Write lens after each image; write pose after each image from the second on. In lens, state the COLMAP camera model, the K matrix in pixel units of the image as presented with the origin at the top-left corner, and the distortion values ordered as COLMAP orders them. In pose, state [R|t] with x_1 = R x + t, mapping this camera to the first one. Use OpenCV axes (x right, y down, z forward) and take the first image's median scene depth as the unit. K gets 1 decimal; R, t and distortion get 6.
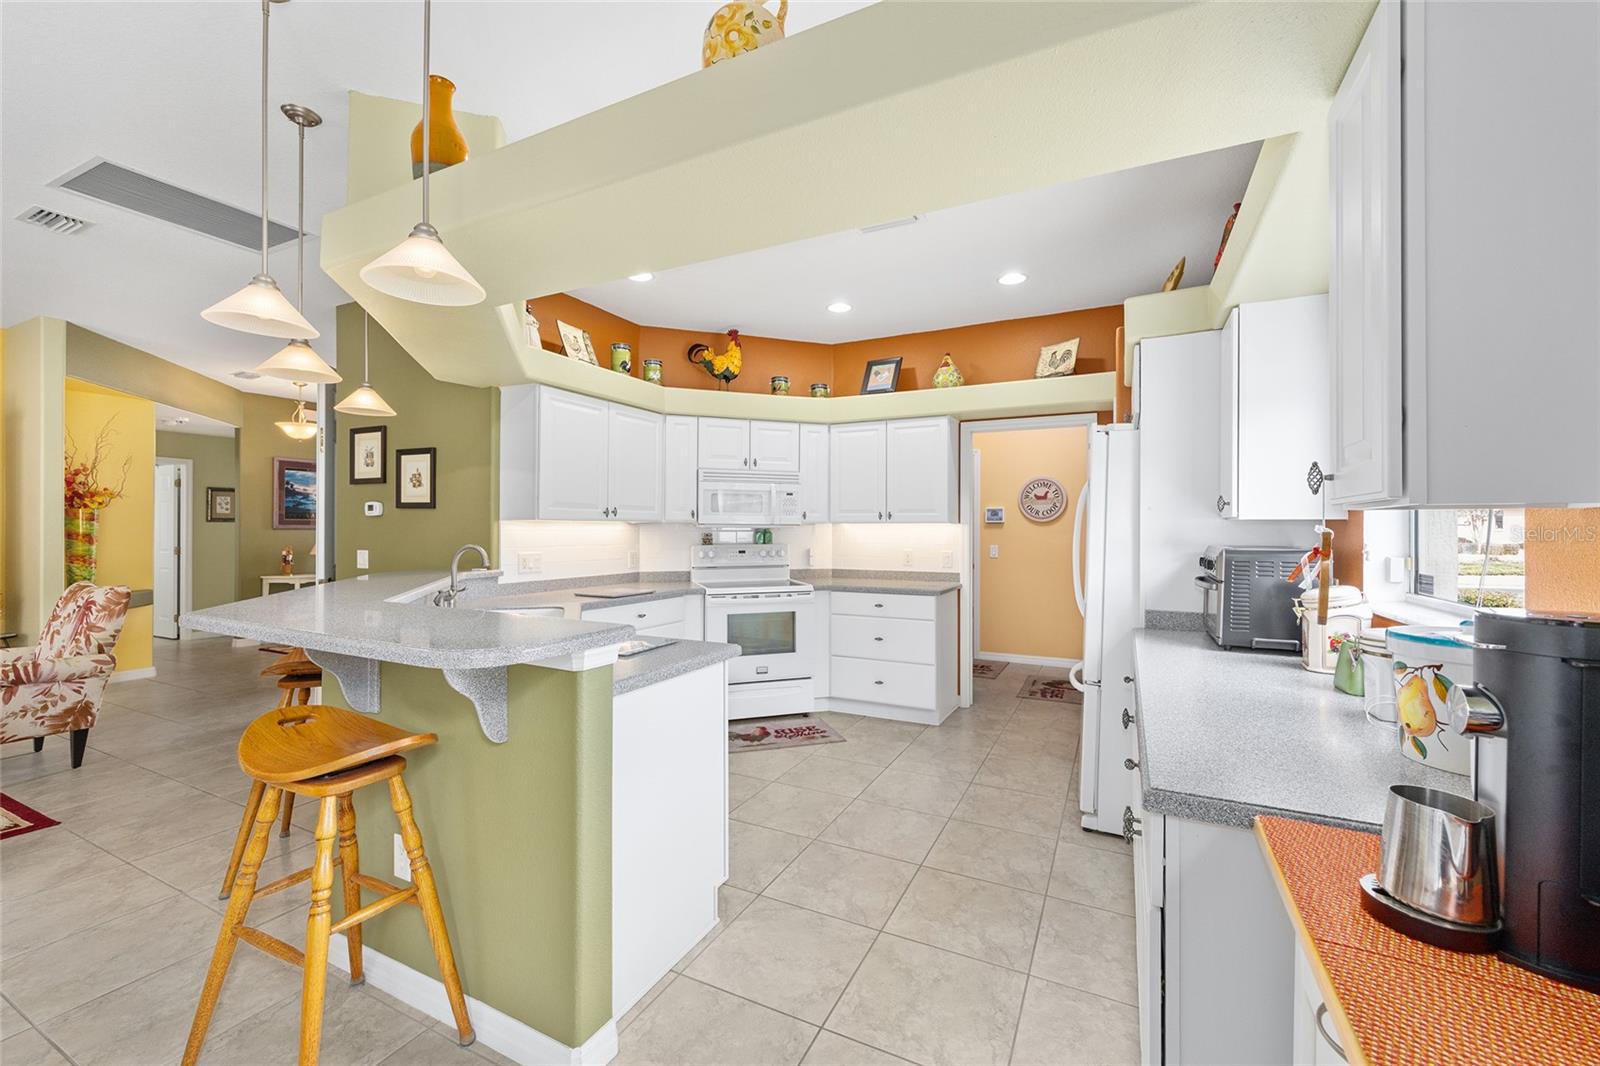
lens RADIAL K [[644.8, 0, 801.8], [0, 644.8, 533.0], [0, 0, 1]] dist [-0.001397, -0.000077]
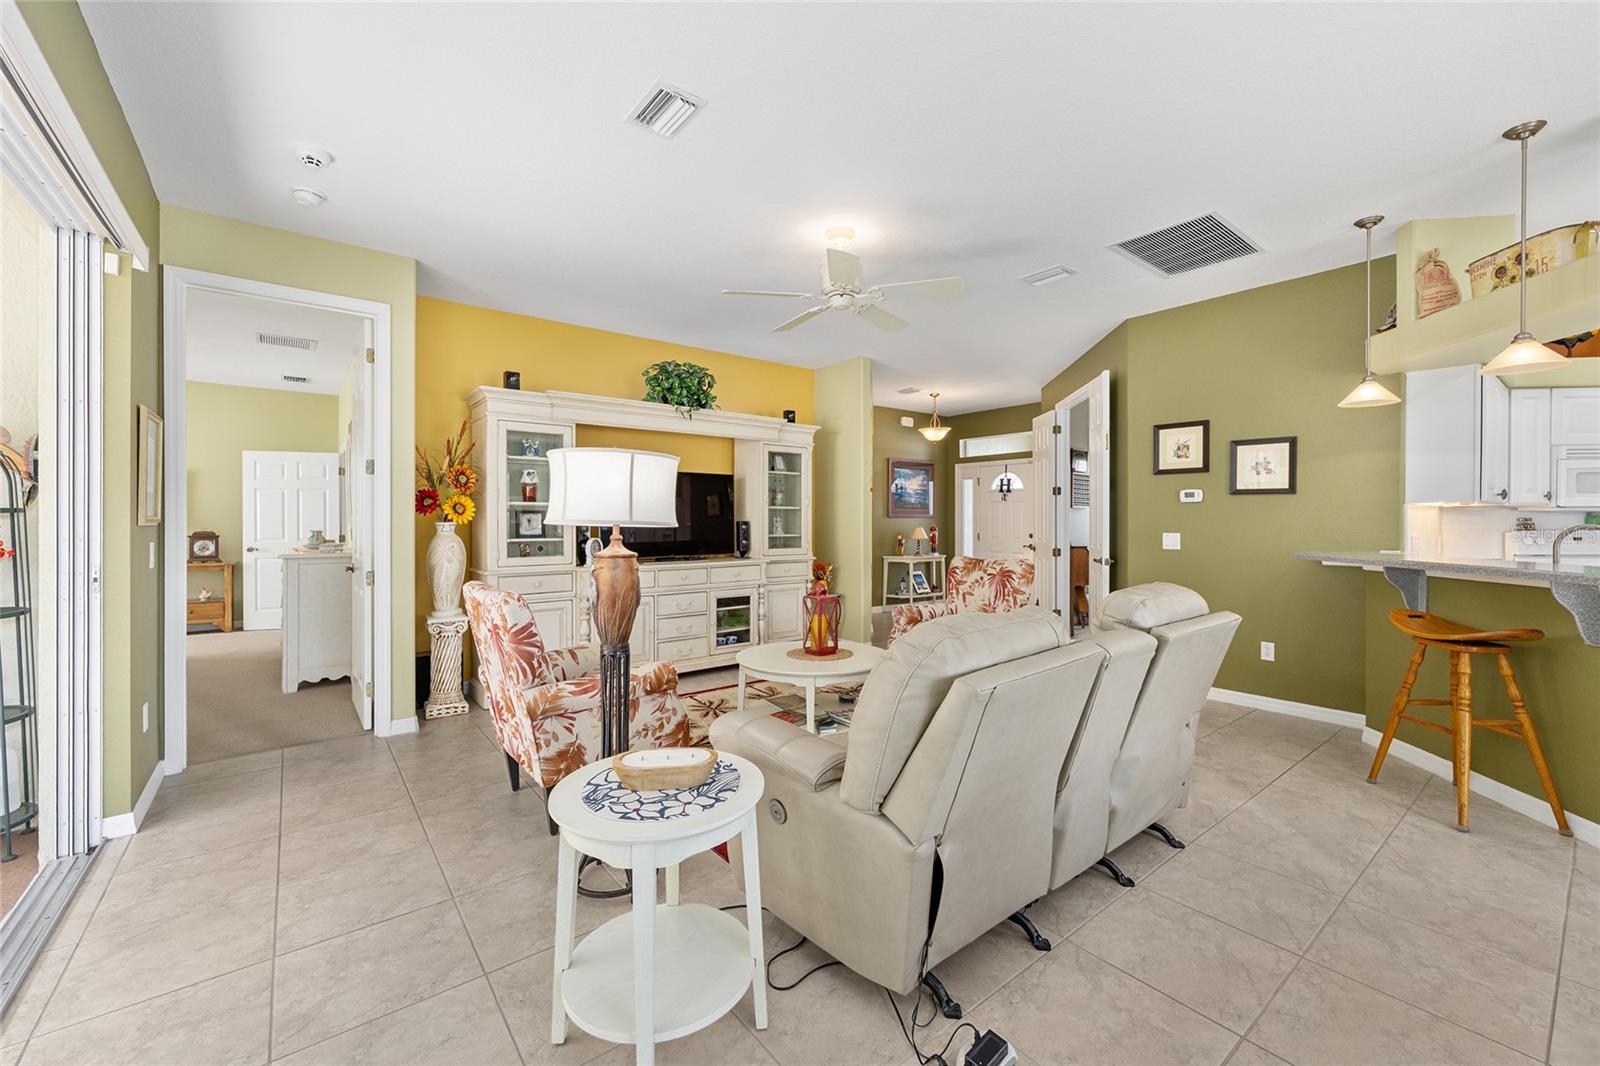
lens RADIAL K [[644.8, 0, 800.1], [0, 644.8, 526.1], [0, 0, 1]] dist [-0.001397, -0.000077]
pose [[0.904331, -0.000539, -0.426833, -0.803781], [0.002053, 0.999993, 0.003088, 0.010216], [0.426828, -0.003669, 0.904325, -0.295462]]
